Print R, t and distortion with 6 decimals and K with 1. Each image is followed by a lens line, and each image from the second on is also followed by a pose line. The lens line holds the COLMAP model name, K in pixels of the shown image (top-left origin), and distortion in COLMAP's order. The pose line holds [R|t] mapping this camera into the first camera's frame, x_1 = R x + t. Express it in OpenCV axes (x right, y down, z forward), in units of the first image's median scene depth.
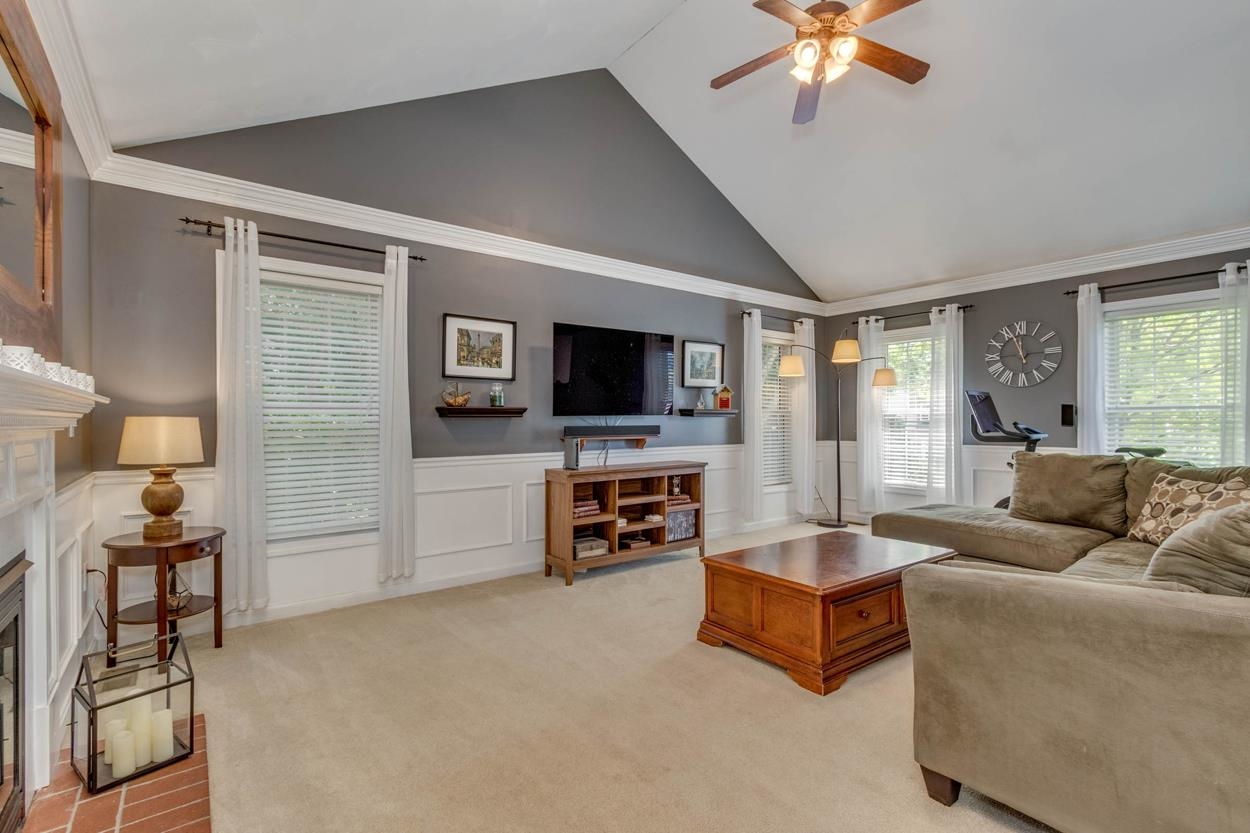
lens RADIAL K [[568.5, 0, 622.3], [0, 568.5, 413.6], [0, 0, 1]] dist [0.005129, -0.000916]
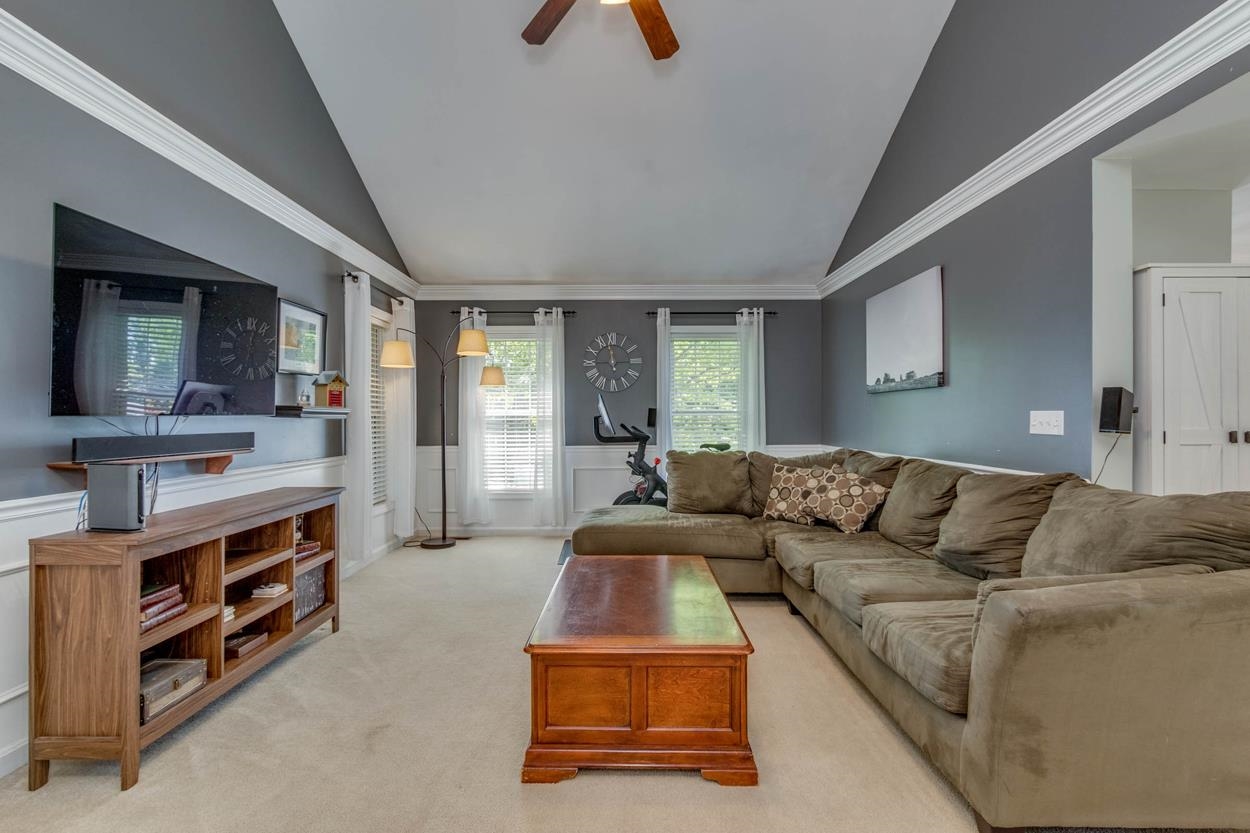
lens RADIAL K [[568.5, 0, 618.8], [0, 568.5, 417.5], [0, 0, 1]] dist [0.005129, -0.000916]
pose [[0.609160, 0.003318, 0.793041, -0.205527], [-0.007380, 0.999972, 0.001485, 0.001713], [-0.793013, -0.006758, 0.609167, 0.382809]]
